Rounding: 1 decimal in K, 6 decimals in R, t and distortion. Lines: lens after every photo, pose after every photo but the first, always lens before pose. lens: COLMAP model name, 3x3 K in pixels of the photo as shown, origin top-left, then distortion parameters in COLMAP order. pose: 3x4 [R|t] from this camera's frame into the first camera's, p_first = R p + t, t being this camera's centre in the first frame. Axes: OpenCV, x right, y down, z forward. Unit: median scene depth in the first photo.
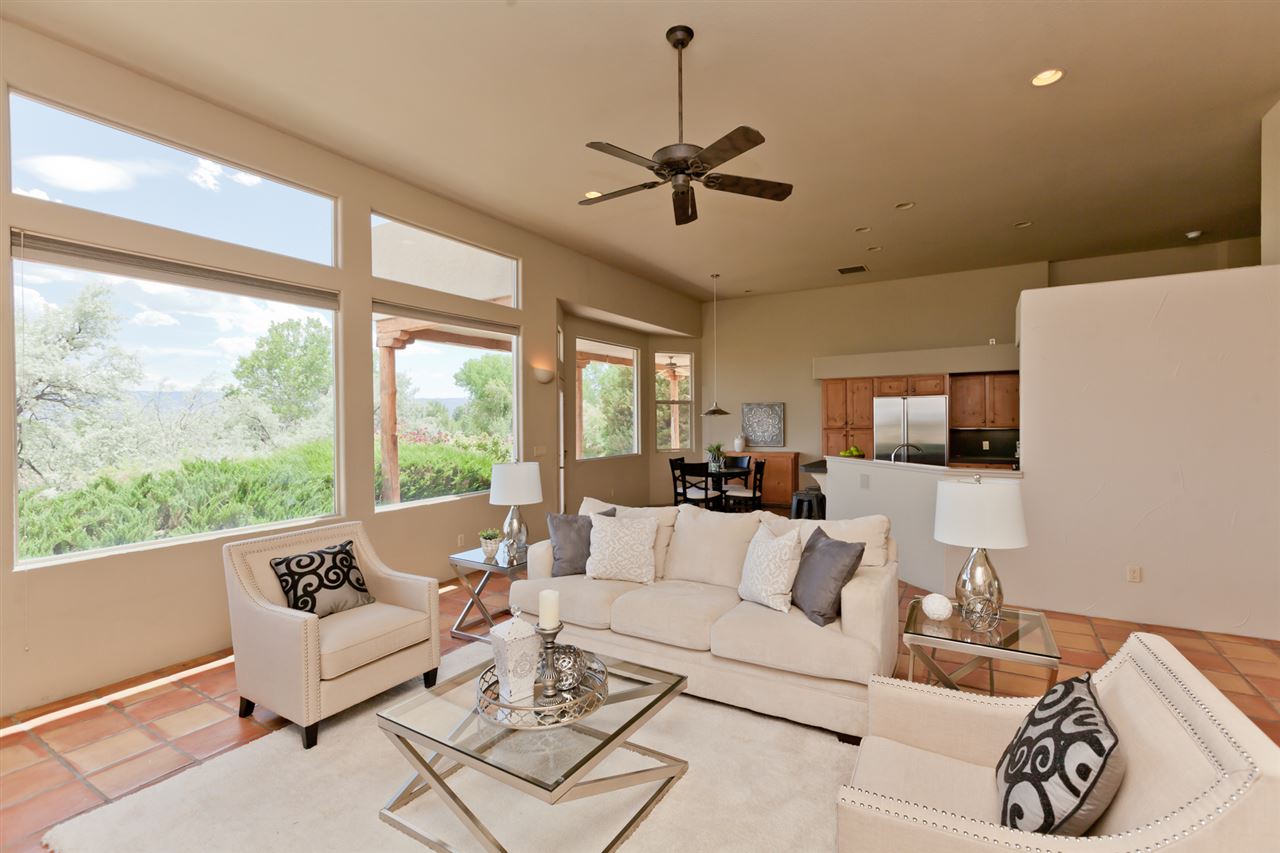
lens RADIAL K [[575.7, 0, 641.5], [0, 575.7, 426.4], [0, 0, 1]] dist [0.001353, -0.000509]
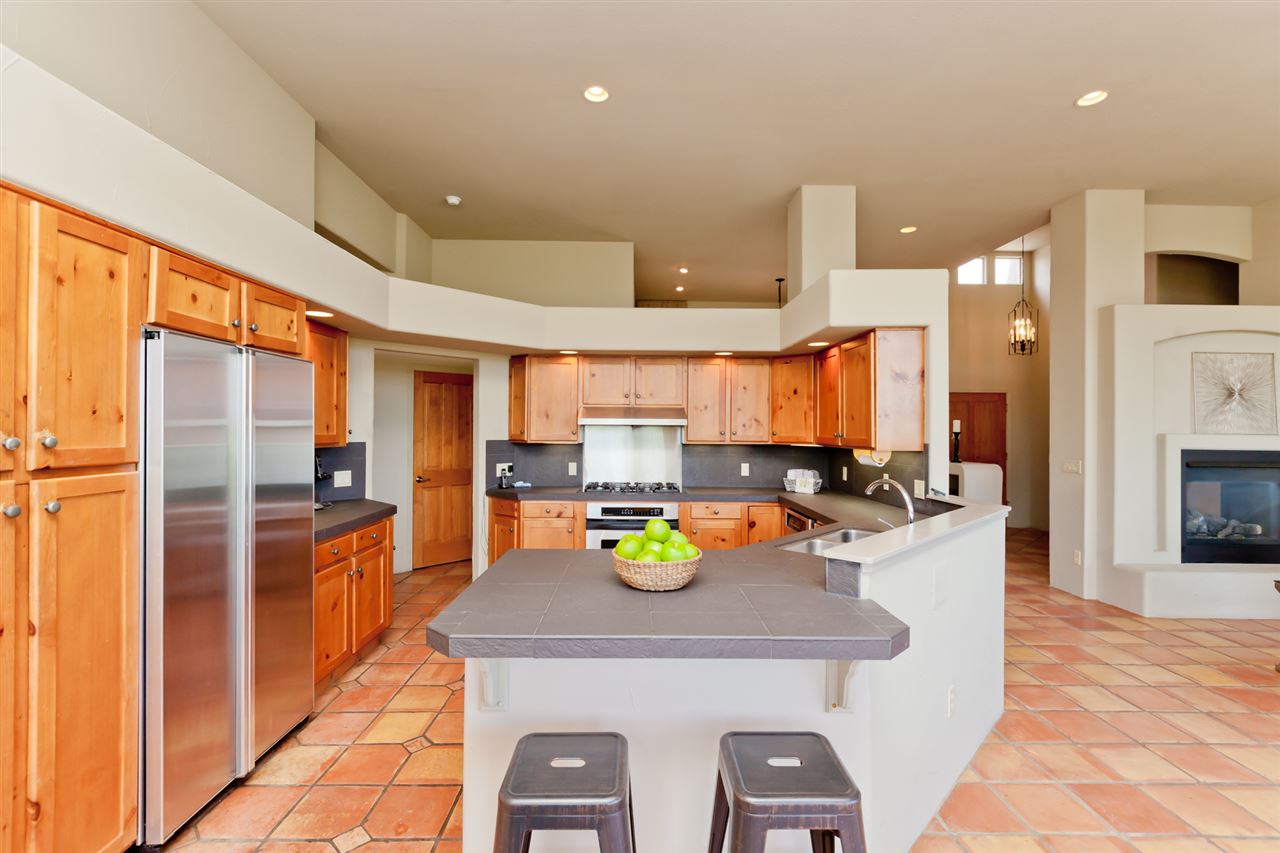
lens RADIAL K [[575.7, 0, 641.6], [0, 575.7, 423.9], [0, 0, 1]] dist [0.001353, -0.000509]
pose [[-0.529106, 0.009640, 0.848501, 0.107690], [0.004940, 0.999954, -0.008280, -0.009513], [-0.848541, -0.000190, -0.529129, 0.981722]]
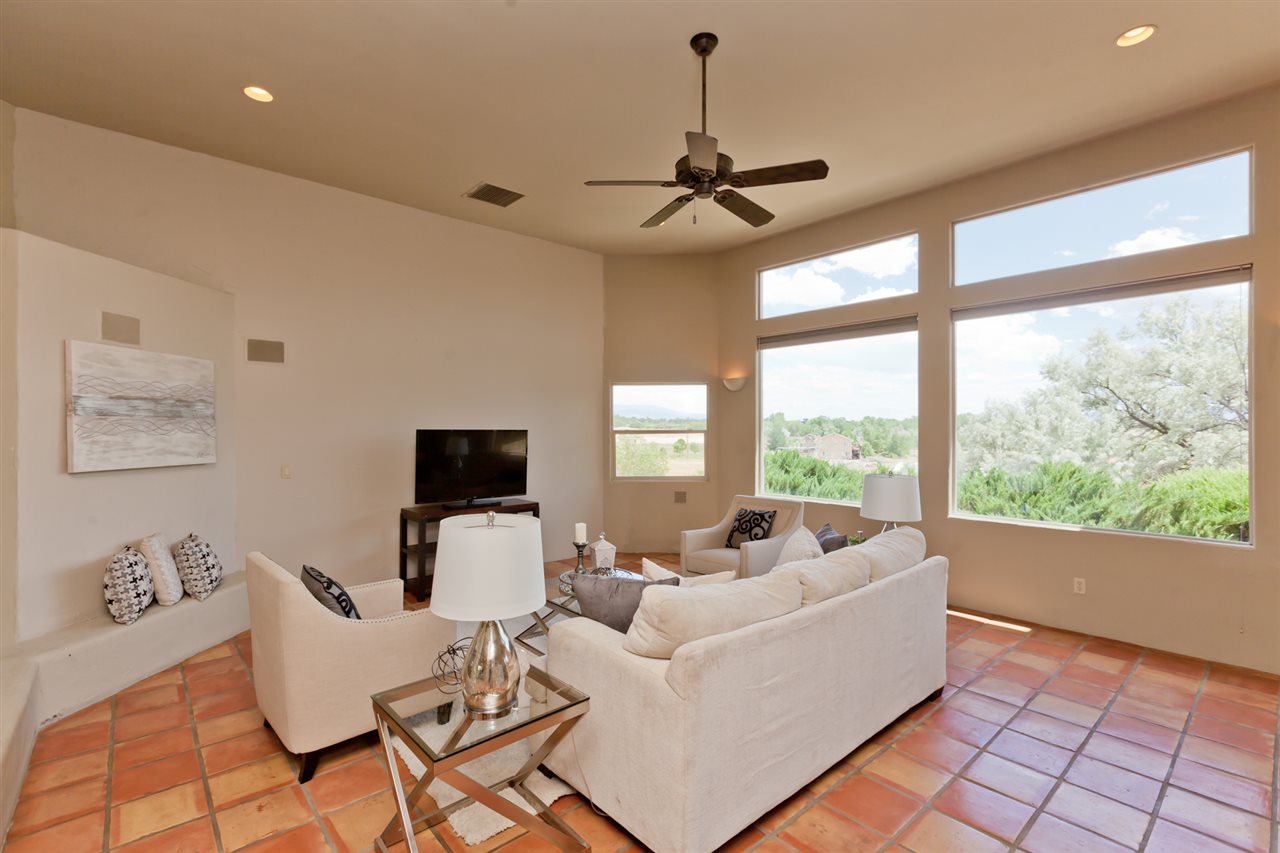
lens RADIAL K [[575.7, 0, 641.4], [0, 575.7, 422.1], [0, 0, 1]] dist [0.001353, -0.000509]
pose [[-0.298124, 0.000585, -0.954527, 0.397992], [-0.008050, 0.999963, 0.003127, -0.012044], [0.954493, 0.008616, -0.298108, 0.469241]]
